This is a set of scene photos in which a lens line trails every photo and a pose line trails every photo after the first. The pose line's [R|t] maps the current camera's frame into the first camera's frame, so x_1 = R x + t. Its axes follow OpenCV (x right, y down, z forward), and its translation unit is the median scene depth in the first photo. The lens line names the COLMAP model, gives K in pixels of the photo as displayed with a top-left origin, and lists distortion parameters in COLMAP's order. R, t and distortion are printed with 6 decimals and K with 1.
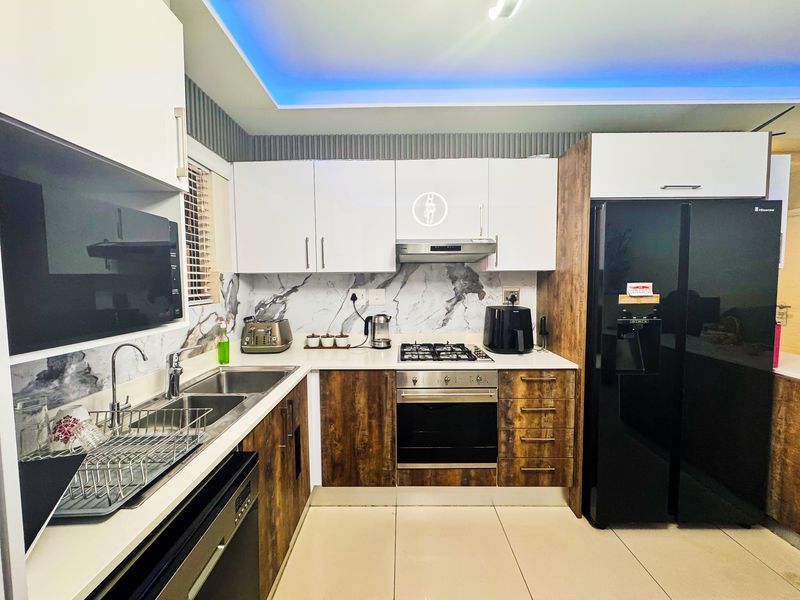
lens RADIAL K [[317.3, 0, 400.0], [0, 317.3, 300.0], [0, 0, 1]] dist [-0.006353, -0.000039]
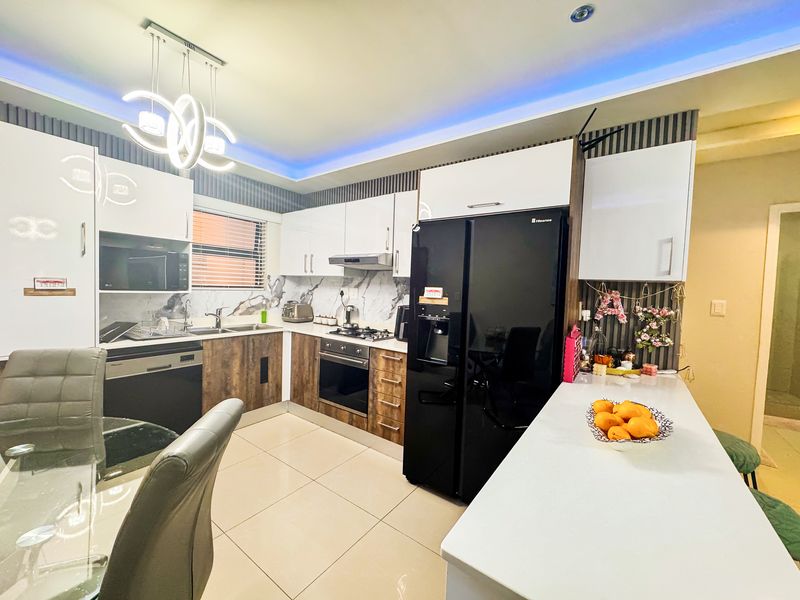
lens RADIAL K [[317.3, 0, 400.0], [0, 317.3, 300.0], [0, 0, 1]] dist [-0.006353, -0.000039]
pose [[0.816547, 0.062206, -0.573917, 1.191308], [-0.076673, 0.997056, -0.001019, 0.005308], [0.572164, 0.044836, 0.818913, -0.078249]]
